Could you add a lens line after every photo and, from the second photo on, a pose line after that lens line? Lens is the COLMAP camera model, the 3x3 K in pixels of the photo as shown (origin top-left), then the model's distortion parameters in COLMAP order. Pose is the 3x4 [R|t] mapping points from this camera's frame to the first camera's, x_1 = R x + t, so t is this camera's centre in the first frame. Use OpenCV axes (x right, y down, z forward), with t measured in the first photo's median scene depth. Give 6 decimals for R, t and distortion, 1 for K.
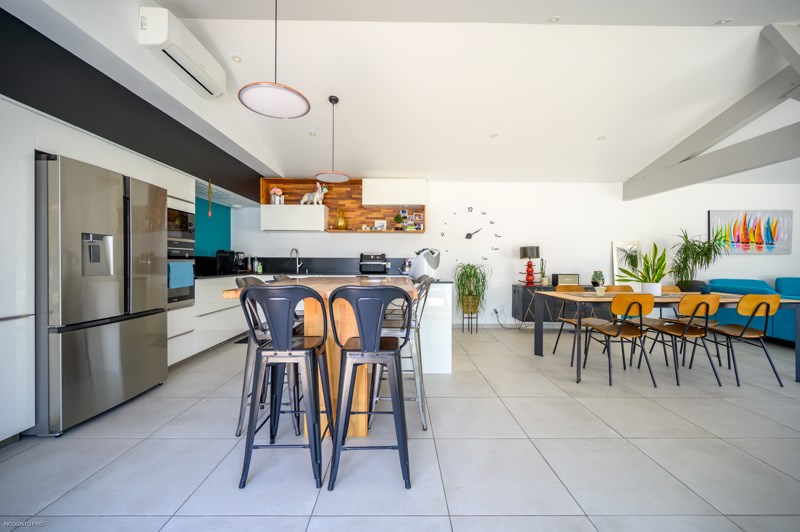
lens RADIAL K [[321.3, 0, 399.0], [0, 321.3, 263.7], [0, 0, 1]] dist [0.002760, -0.001088]
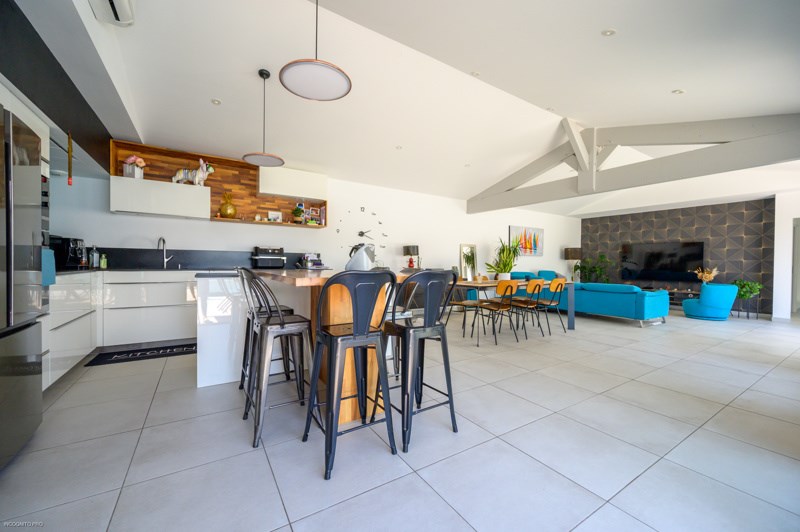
lens RADIAL K [[321.3, 0, 400.8], [0, 321.3, 268.0], [0, 0, 1]] dist [0.002760, -0.001088]
pose [[0.842587, -0.002476, 0.538554, -0.260965], [-0.006890, 0.999858, 0.015376, 0.011463], [-0.538516, -0.016667, 0.842451, 0.019681]]
